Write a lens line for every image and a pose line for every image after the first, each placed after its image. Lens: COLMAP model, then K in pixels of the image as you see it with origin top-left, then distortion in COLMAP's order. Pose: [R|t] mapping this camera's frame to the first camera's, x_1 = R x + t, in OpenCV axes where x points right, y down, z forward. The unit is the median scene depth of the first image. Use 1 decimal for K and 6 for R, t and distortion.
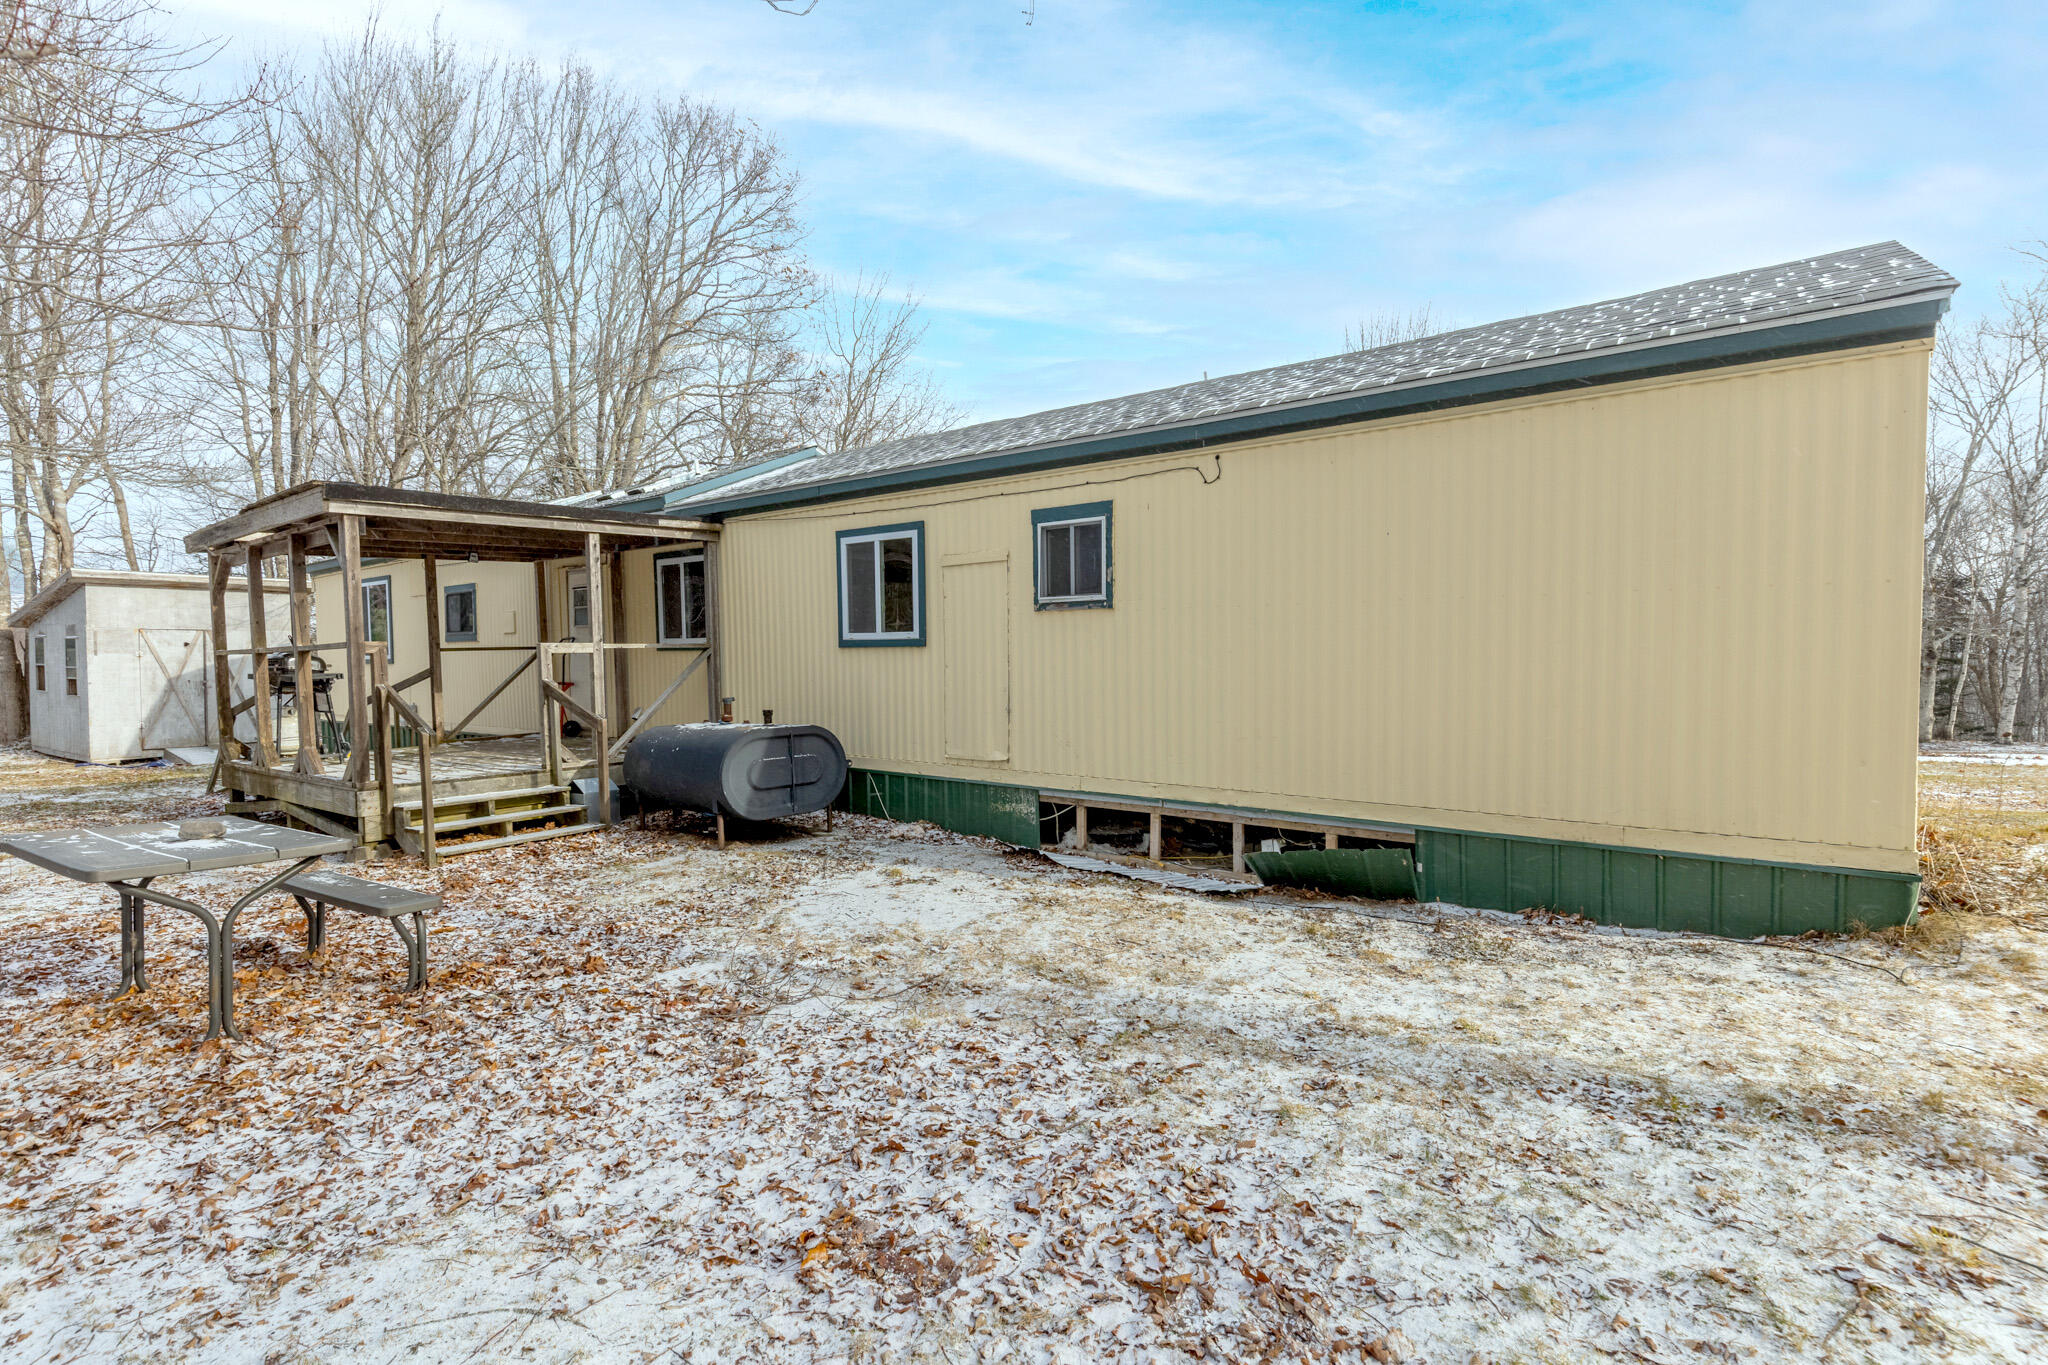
lens RADIAL K [[937.6, 0, 1025.9], [0, 937.6, 682.0], [0, 0, 1]] dist [0.000085, -0.000077]
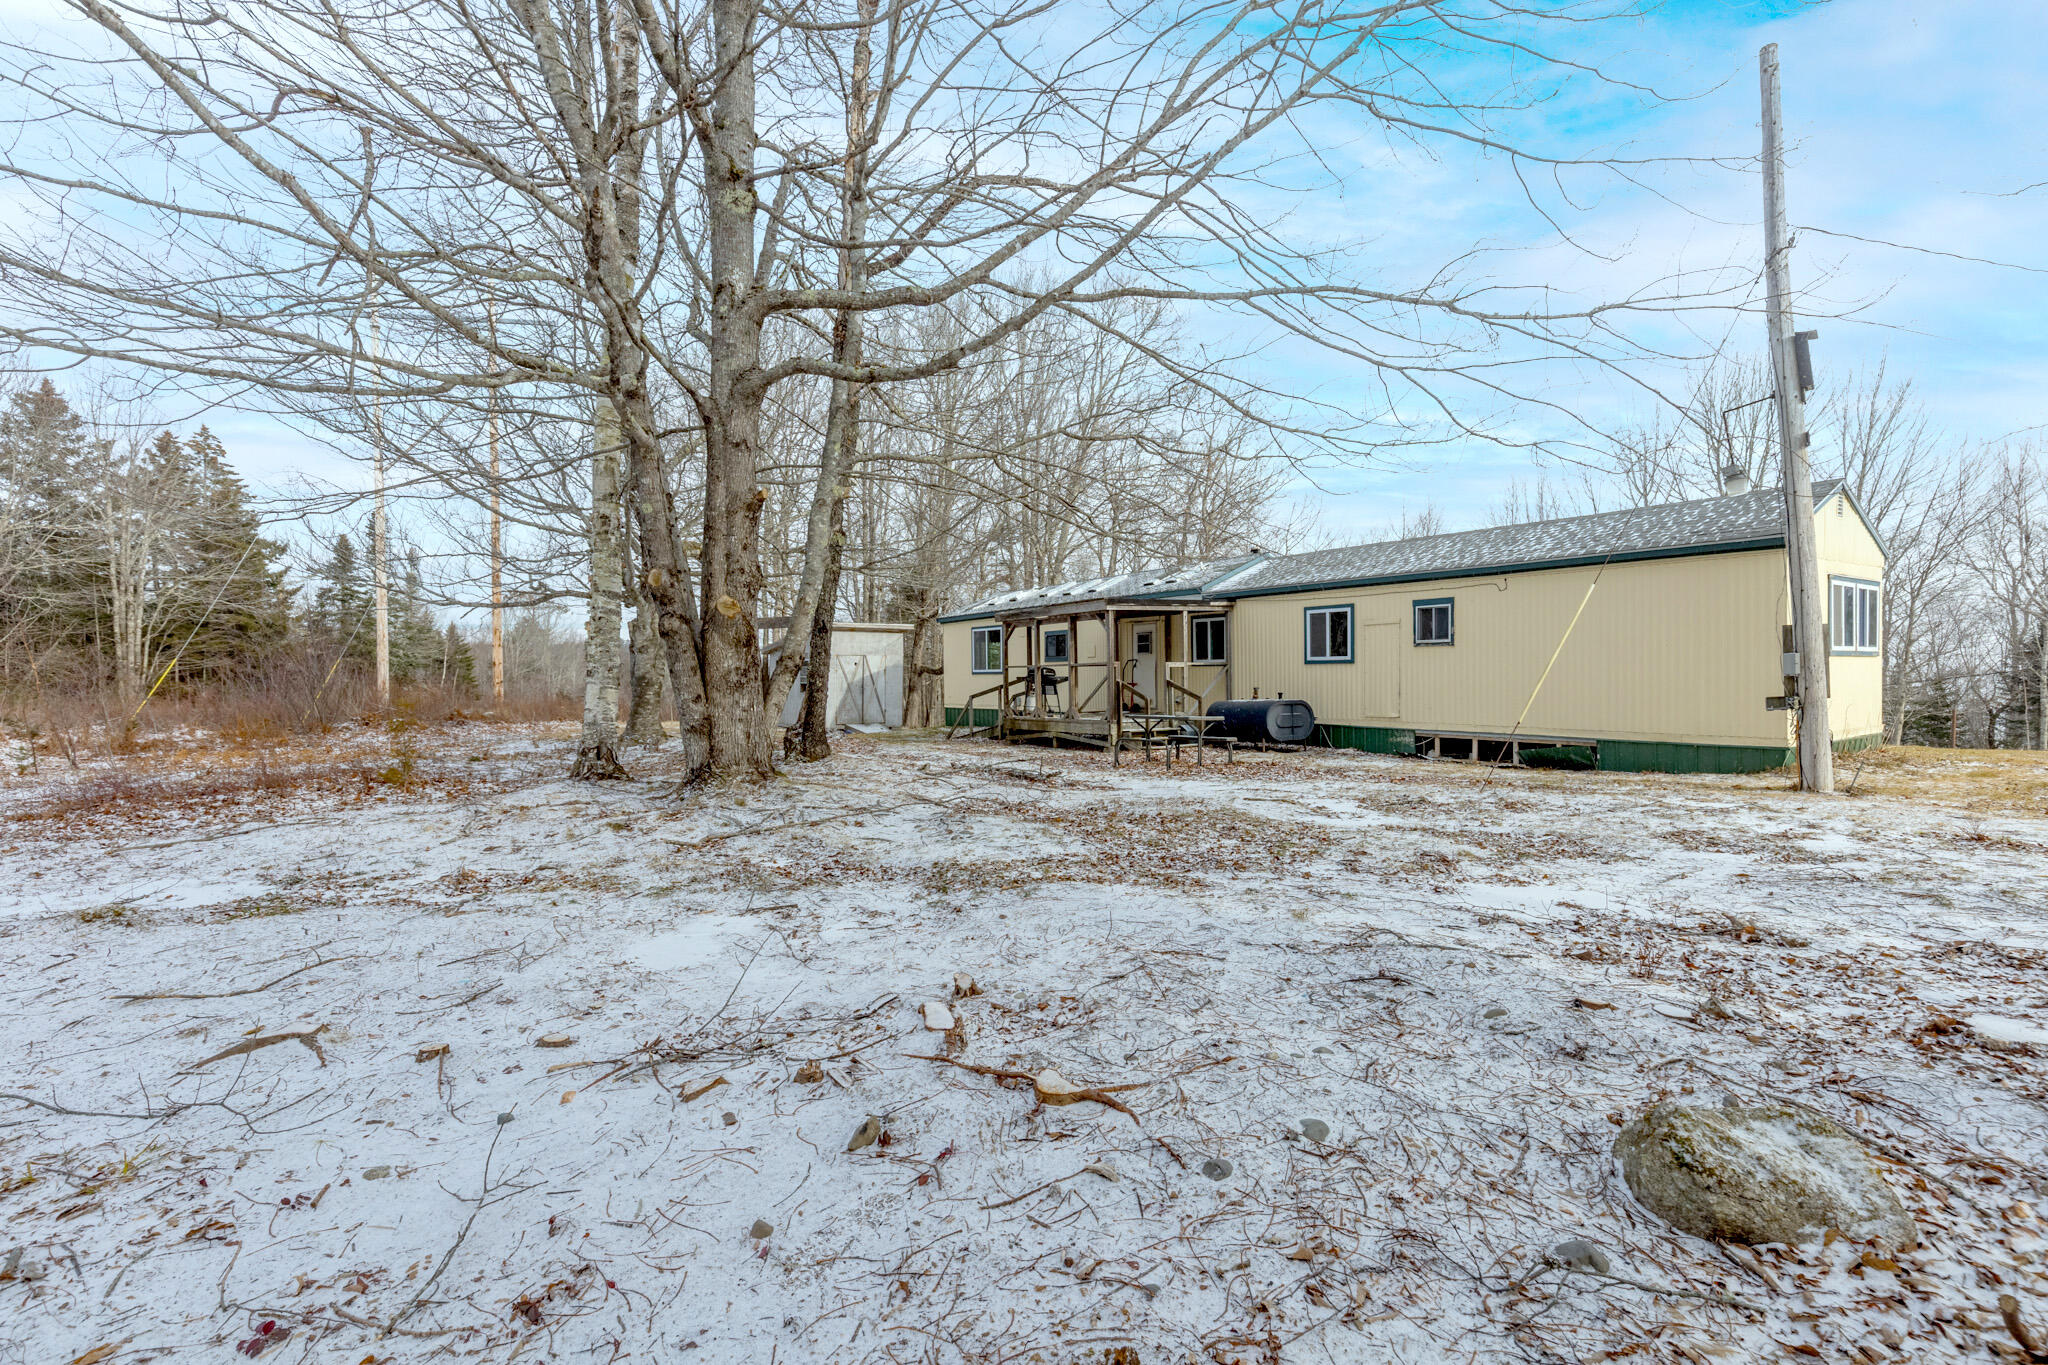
lens RADIAL K [[937.6, 0, 1021.7], [0, 937.6, 684.5], [0, 0, 1]] dist [0.000085, -0.000077]
pose [[0.948657, 0.005475, -0.316259, -0.153785], [-0.011228, 0.999803, -0.016374, 0.052771], [0.316108, 0.019084, 0.948531, -1.244402]]
